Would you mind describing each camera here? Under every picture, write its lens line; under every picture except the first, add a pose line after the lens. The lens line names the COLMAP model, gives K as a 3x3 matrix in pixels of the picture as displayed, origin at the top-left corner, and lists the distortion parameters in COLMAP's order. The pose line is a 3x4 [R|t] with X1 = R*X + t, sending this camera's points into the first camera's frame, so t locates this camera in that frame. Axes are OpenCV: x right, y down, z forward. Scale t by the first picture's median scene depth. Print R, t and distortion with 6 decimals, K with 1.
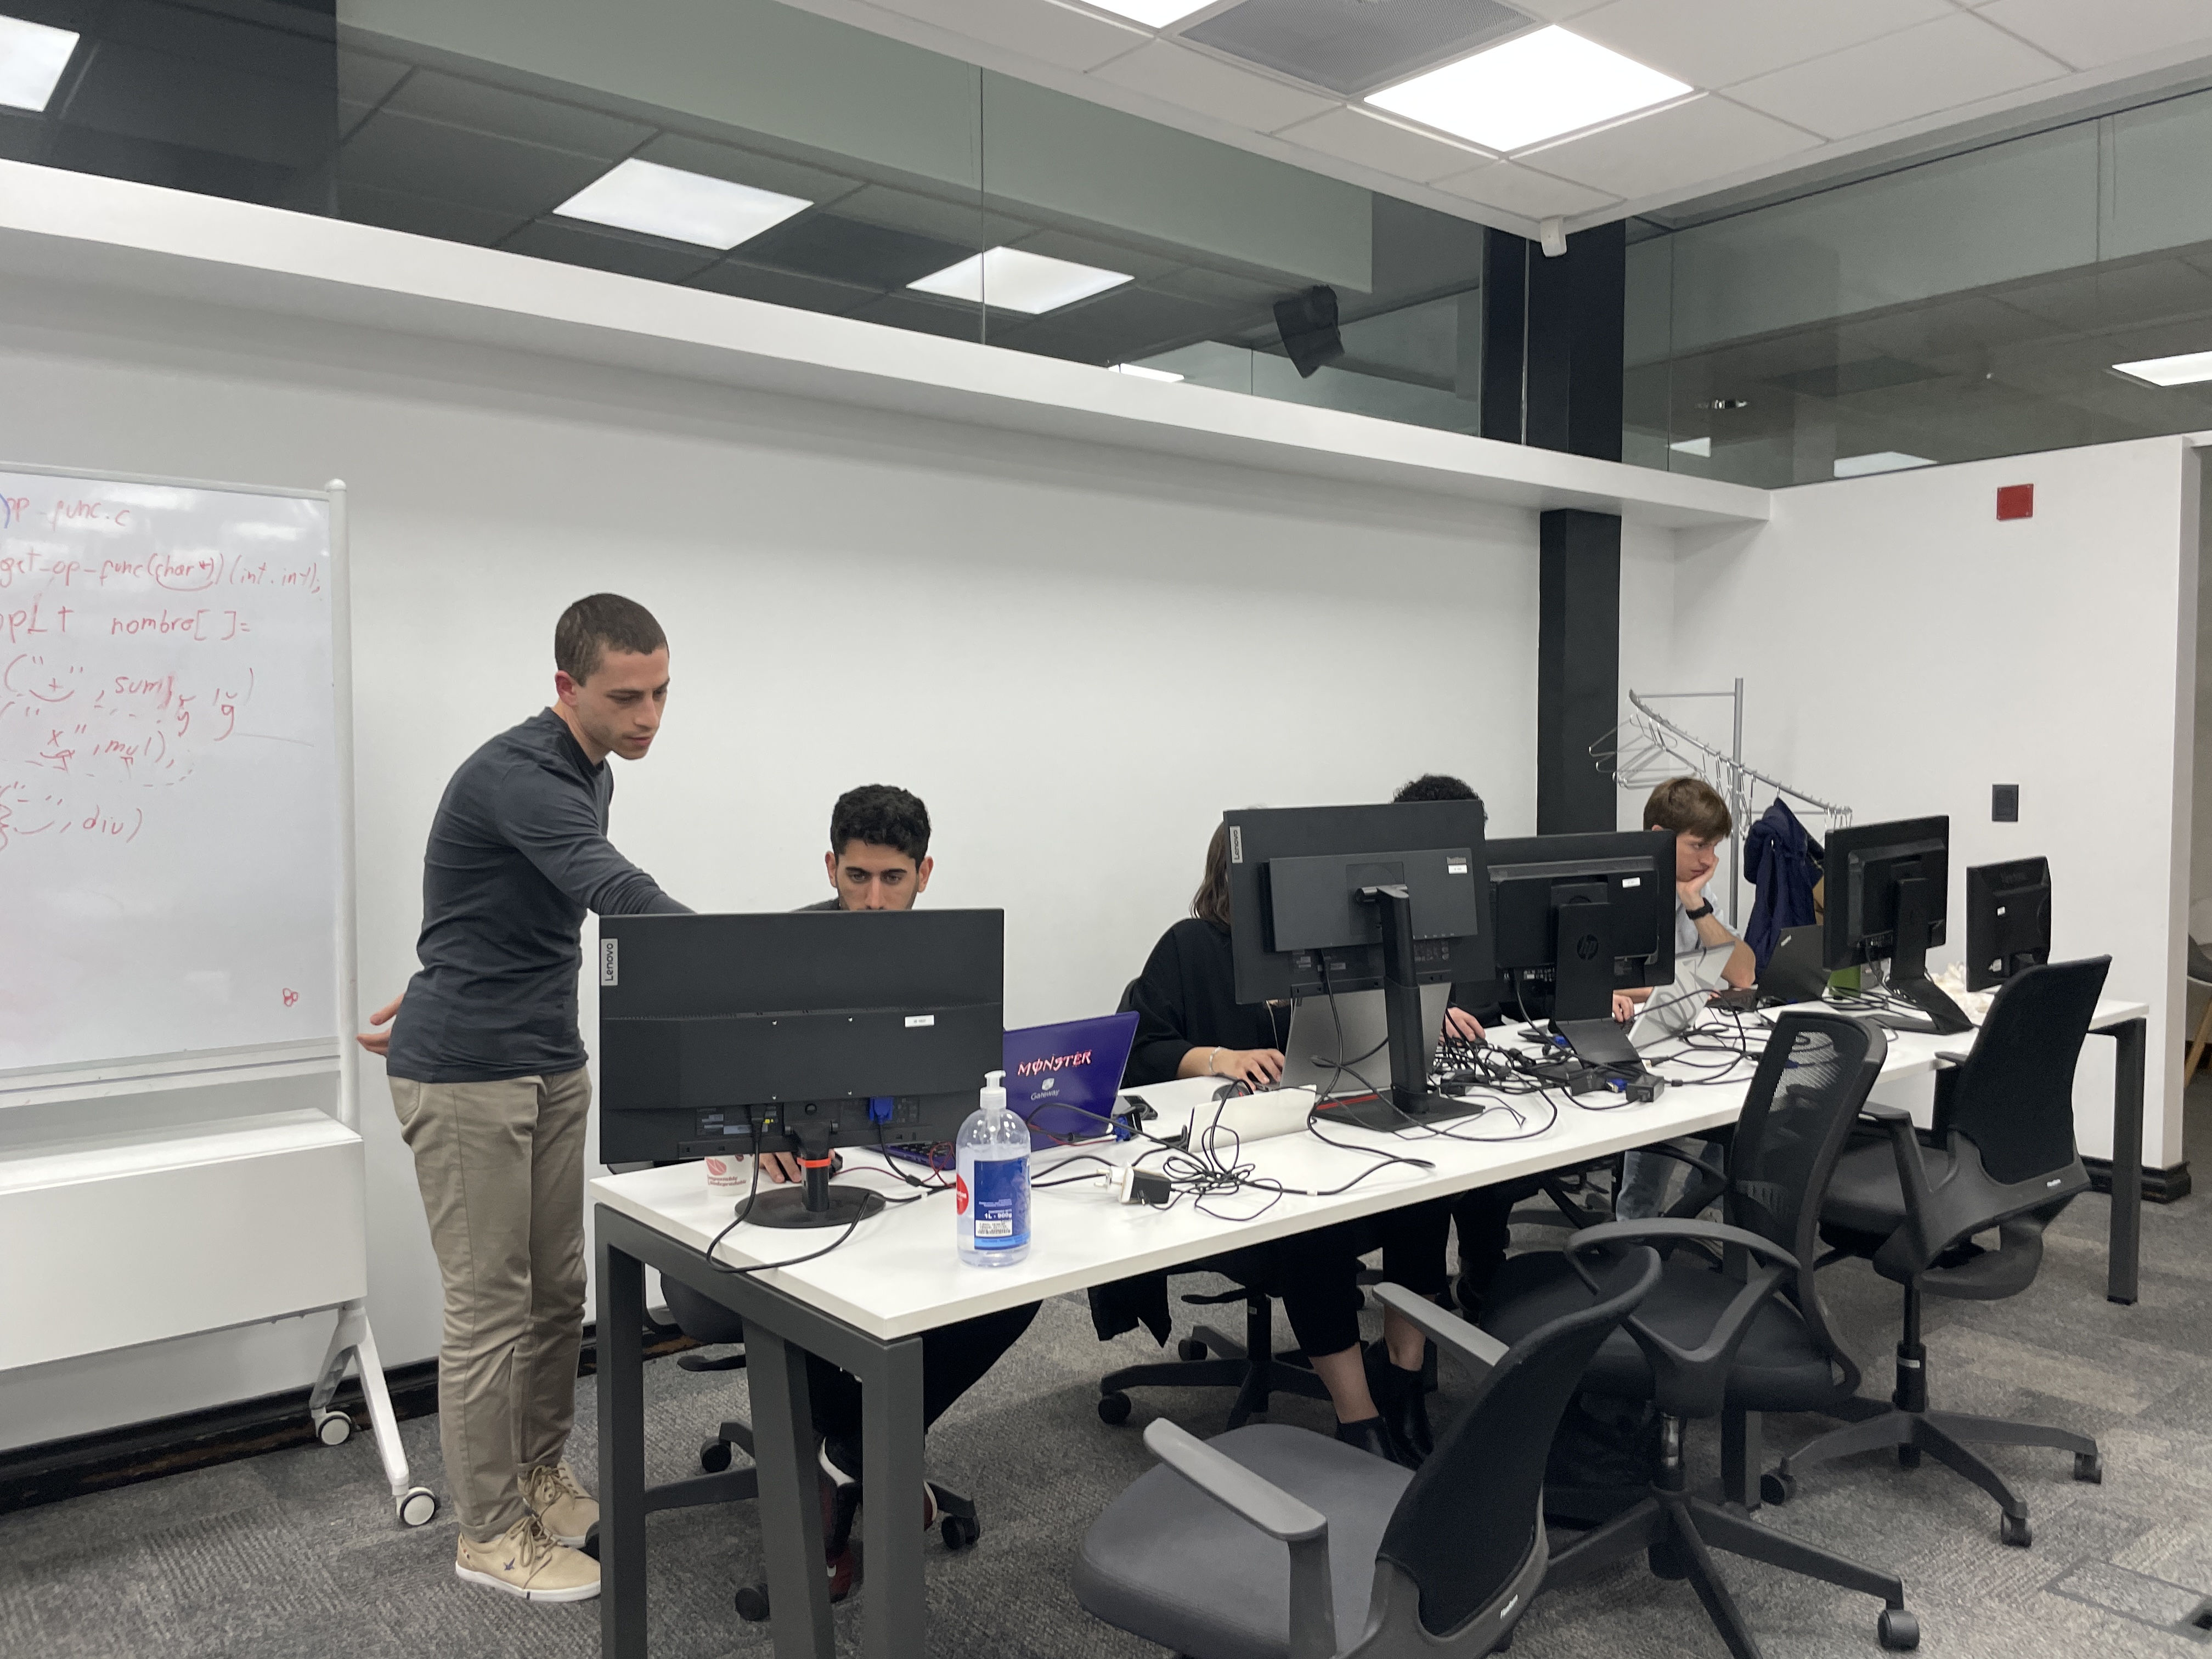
lens RADIAL K [[1665.5, 0, 1104.2], [0, 1665.5, 845.4], [0, 0, 1]] dist [0.053608, -0.066322]
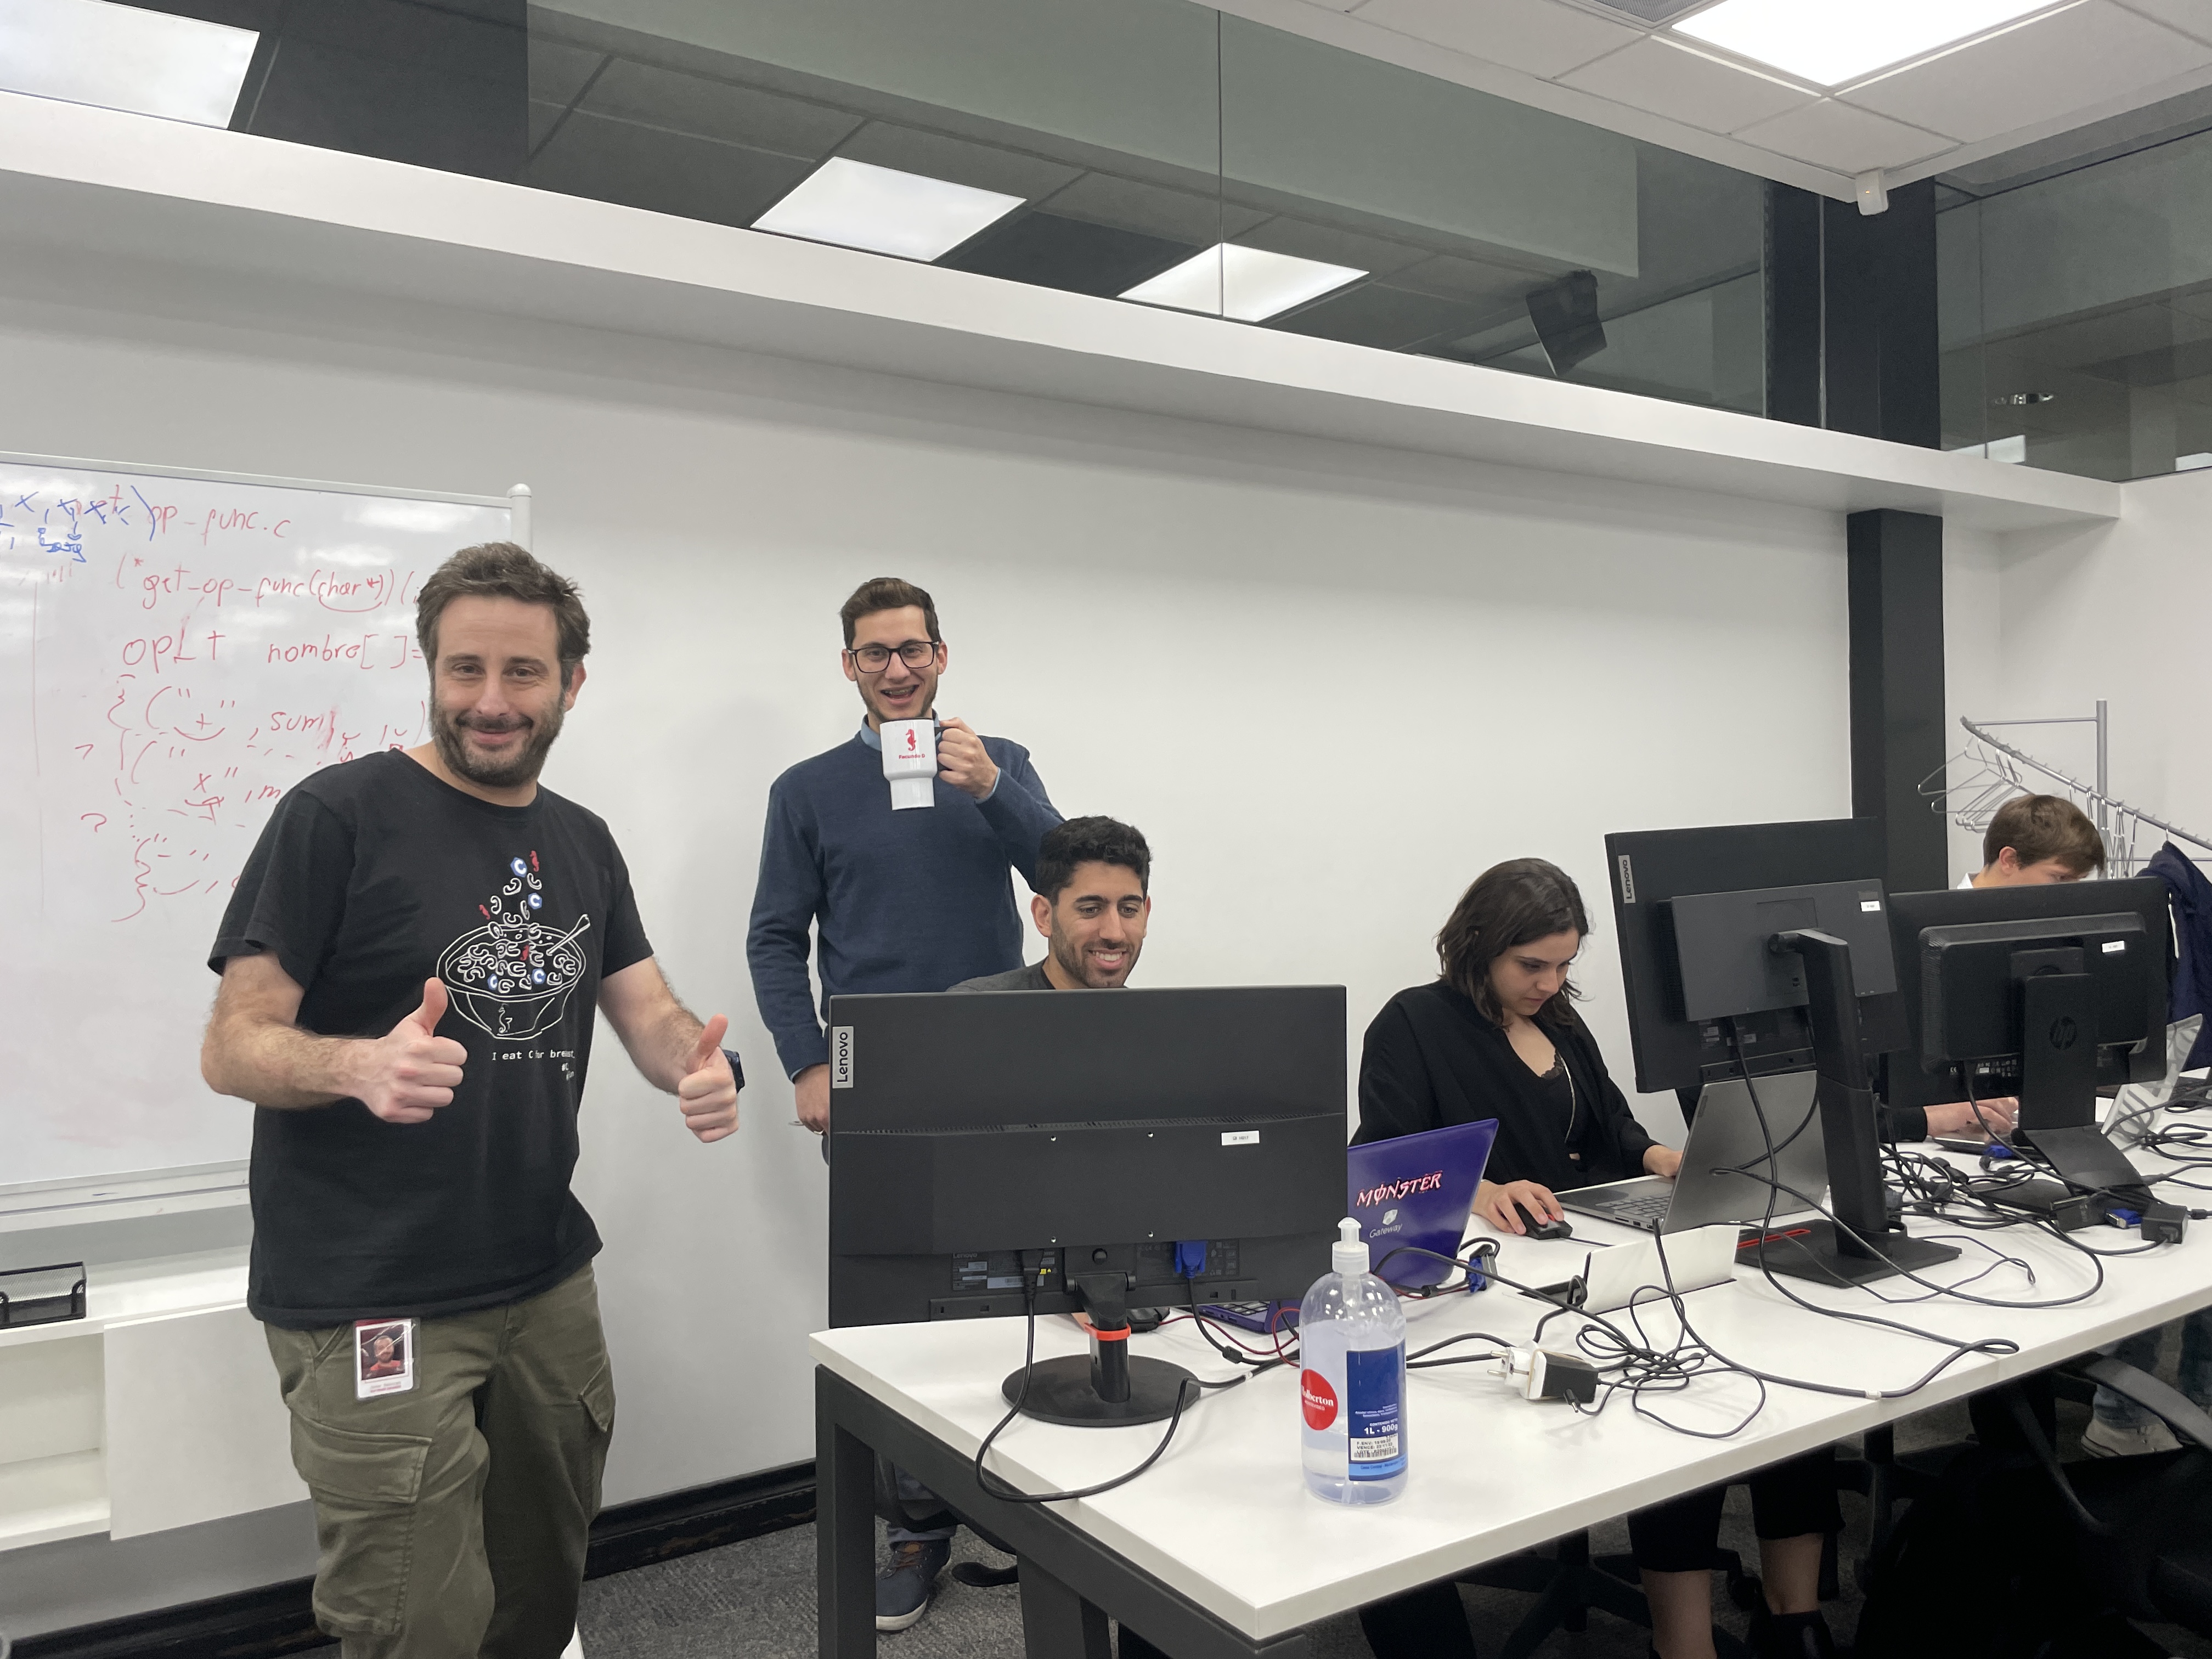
lens RADIAL K [[1665.5, 0, 1046.0], [0, 1665.5, 820.8], [0, 0, 1]] dist [0.053608, -0.066322]
pose [[0.991265, -0.011308, -0.131401, -0.063558], [0.004832, 0.998762, -0.049501, -0.000090], [0.131798, 0.048434, 0.990093, 0.157567]]
